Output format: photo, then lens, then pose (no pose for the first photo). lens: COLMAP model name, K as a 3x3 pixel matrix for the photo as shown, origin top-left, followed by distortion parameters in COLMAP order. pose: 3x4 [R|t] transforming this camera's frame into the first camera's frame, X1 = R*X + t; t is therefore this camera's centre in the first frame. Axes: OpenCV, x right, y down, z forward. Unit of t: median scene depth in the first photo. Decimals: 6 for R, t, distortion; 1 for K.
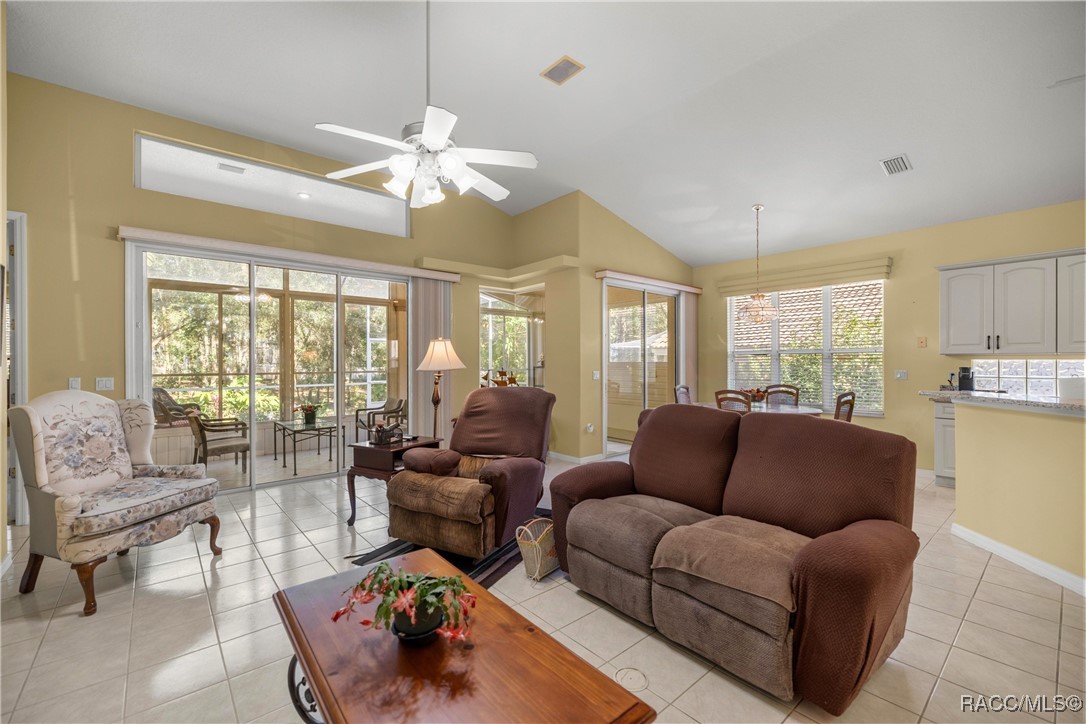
lens RADIAL K [[457.0, 0, 536.4], [0, 457.0, 361.5], [0, 0, 1]] dist [0.001840, -0.000902]
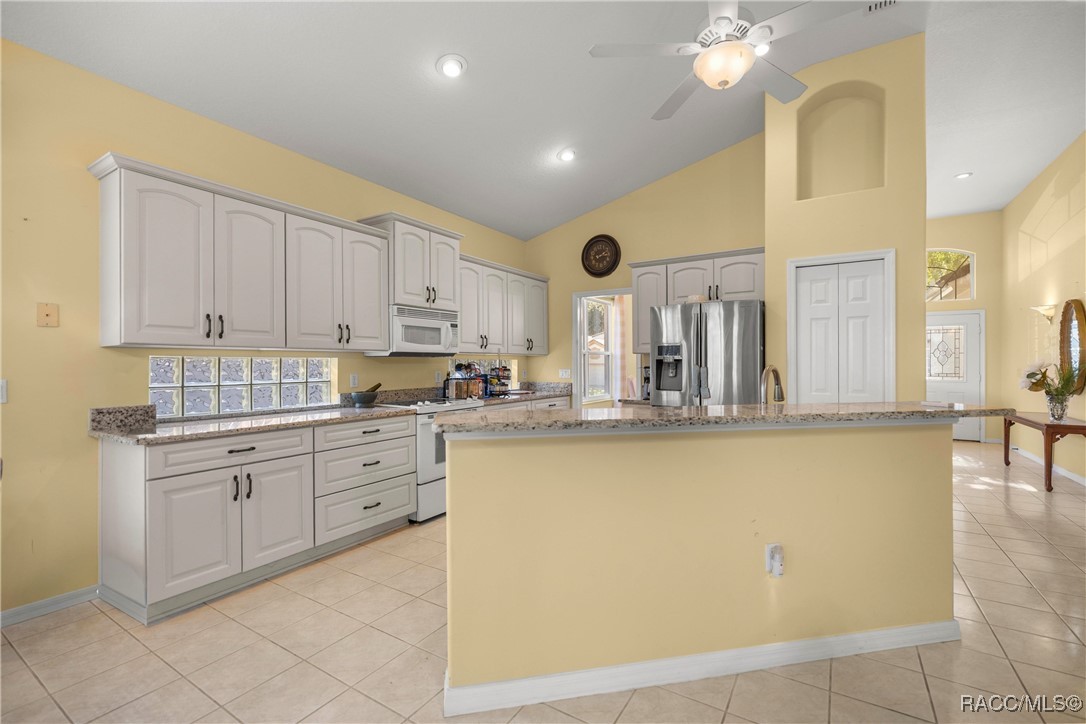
lens RADIAL K [[457.0, 0, 540.8], [0, 457.0, 360.3], [0, 0, 1]] dist [0.001840, -0.000902]
pose [[-0.286193, 0.007288, 0.958144, 0.280284], [0.000208, 0.999972, -0.007544, 0.004826], [-0.958172, -0.001960, -0.286187, 0.651862]]
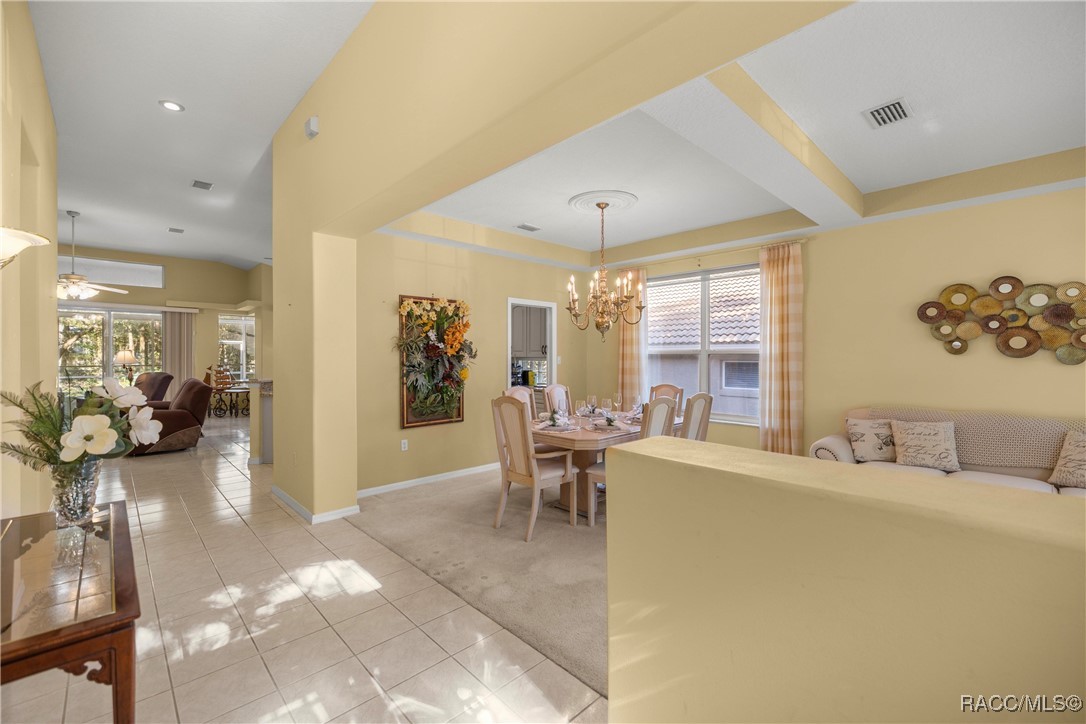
lens RADIAL K [[457.0, 0, 544.5], [0, 457.0, 353.6], [0, 0, 1]] dist [0.001840, -0.000902]
pose [[0.998705, 0.002514, 0.050813, 1.166431], [-0.002341, 0.999991, -0.003467, -0.019350], [-0.050822, 0.003343, 0.998702, -0.874358]]
